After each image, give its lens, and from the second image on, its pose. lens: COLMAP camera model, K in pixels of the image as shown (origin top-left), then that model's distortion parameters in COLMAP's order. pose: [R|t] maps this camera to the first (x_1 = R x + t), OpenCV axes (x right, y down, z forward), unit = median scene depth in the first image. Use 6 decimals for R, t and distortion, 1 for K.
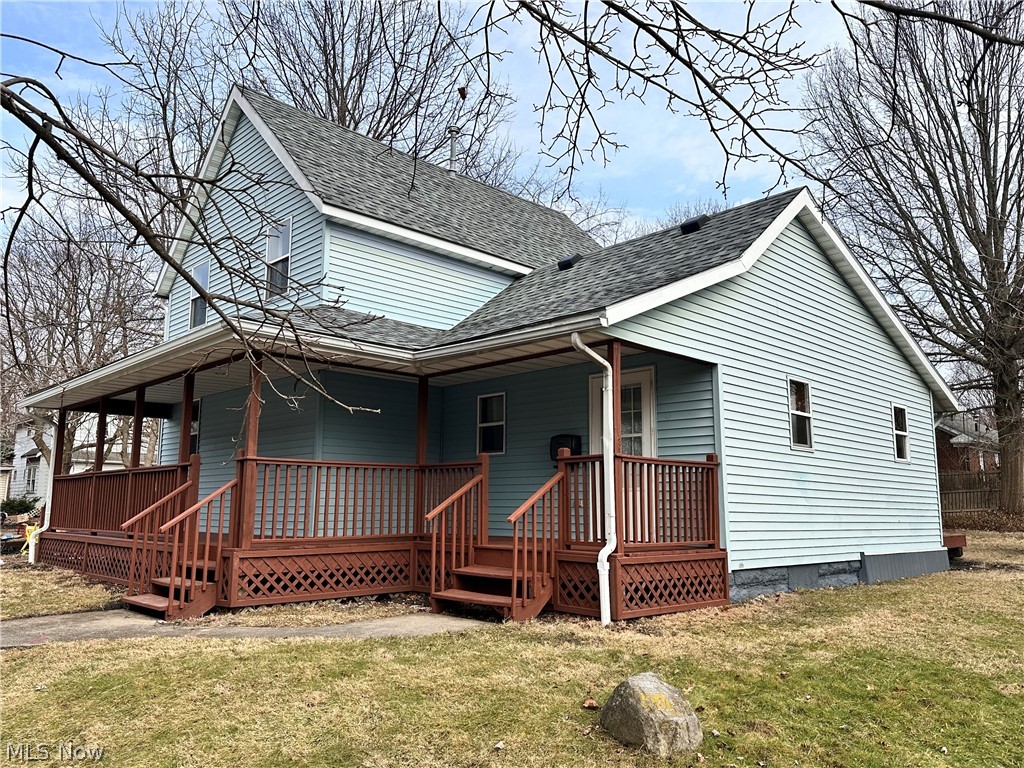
lens RADIAL K [[780.8, 0, 512.0], [0, 780.8, 384.0], [0, 0, 1]] dist [0.185701, -0.348491]
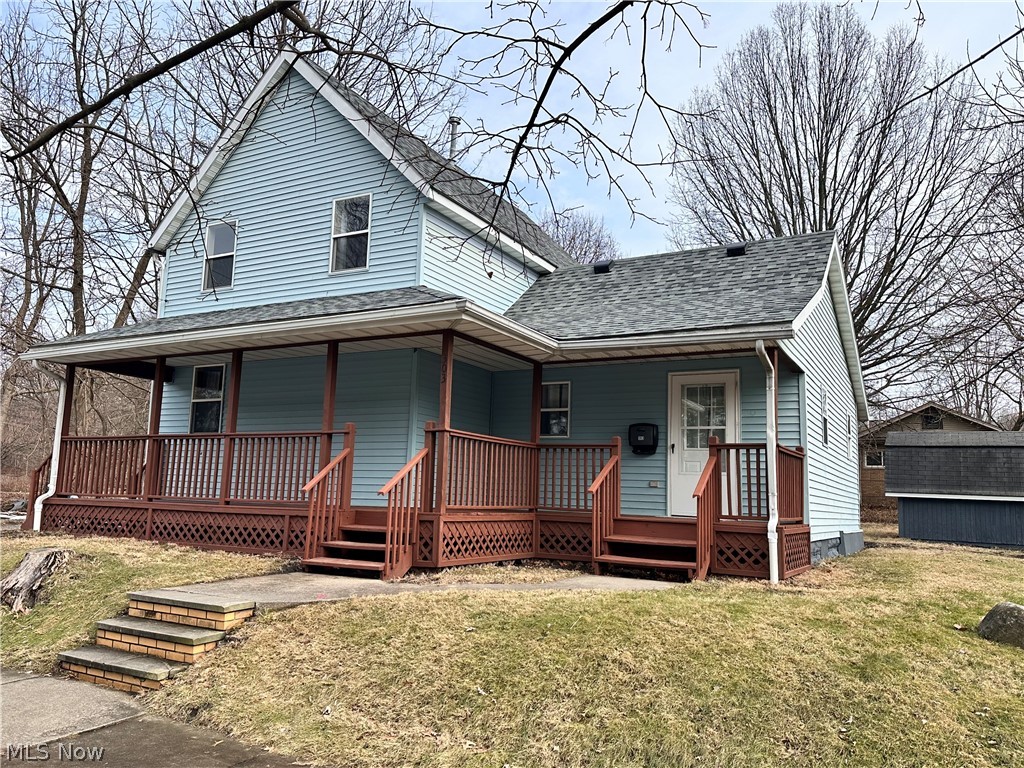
lens RADIAL K [[780.8, 0, 512.0], [0, 780.8, 384.0], [0, 0, 1]] dist [0.185701, -0.348491]
pose [[0.955806, 0.068513, 0.285903, -0.521795], [-0.073061, 0.997314, 0.005258, 0.018754], [-0.284775, -0.025914, 0.958244, -0.037049]]
